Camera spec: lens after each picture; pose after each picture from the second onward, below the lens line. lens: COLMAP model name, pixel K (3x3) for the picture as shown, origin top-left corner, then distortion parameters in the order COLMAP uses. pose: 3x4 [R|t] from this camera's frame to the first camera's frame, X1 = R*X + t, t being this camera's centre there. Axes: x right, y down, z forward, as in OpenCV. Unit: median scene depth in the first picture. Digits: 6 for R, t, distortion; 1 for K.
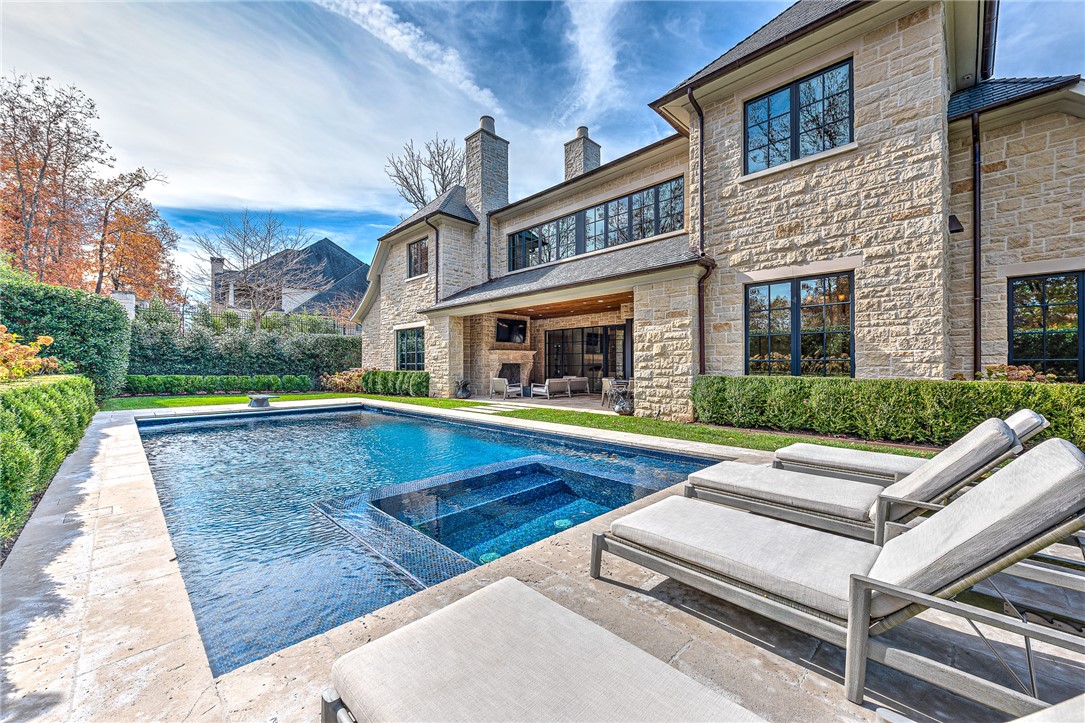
lens RADIAL K [[429.7, 0, 540.0], [0, 429.7, 363.0], [0, 0, 1]] dist [0.021787, -0.009021]
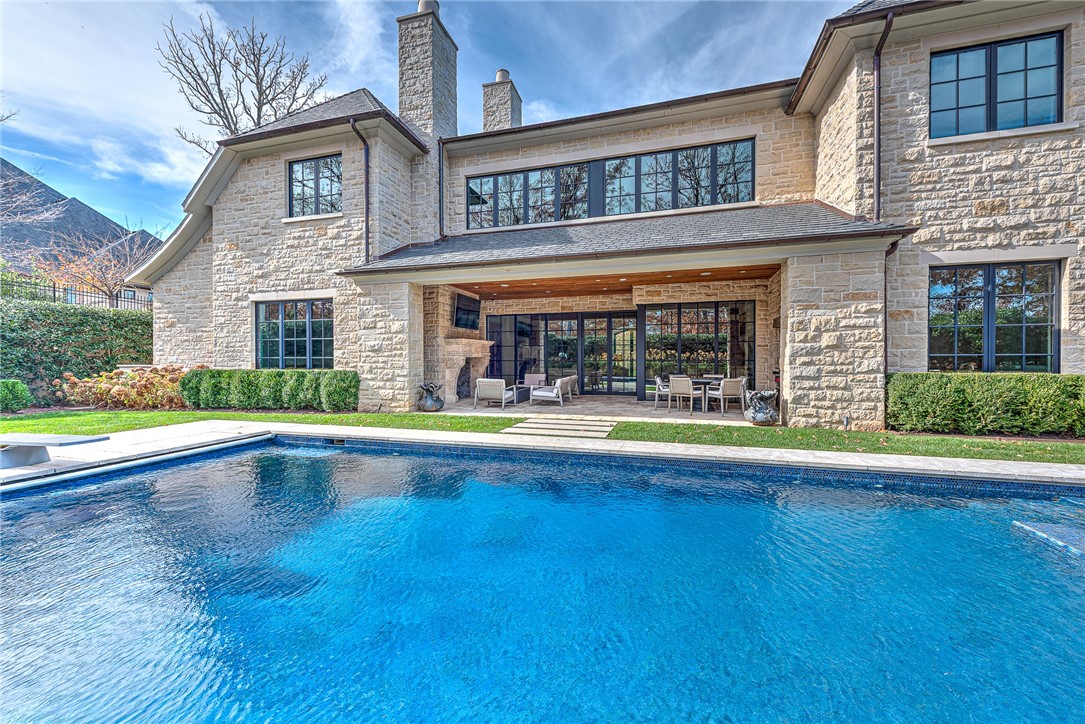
lens RADIAL K [[433.8, 0, 545.8], [0, 433.8, 364.5], [0, 0, 1]] dist [0.014475, -0.004127]
pose [[0.875411, -0.002665, 0.483372, -0.411751], [-0.003707, 0.999918, 0.012228, 0.003346], [-0.483365, -0.012497, 0.875330, 0.405283]]
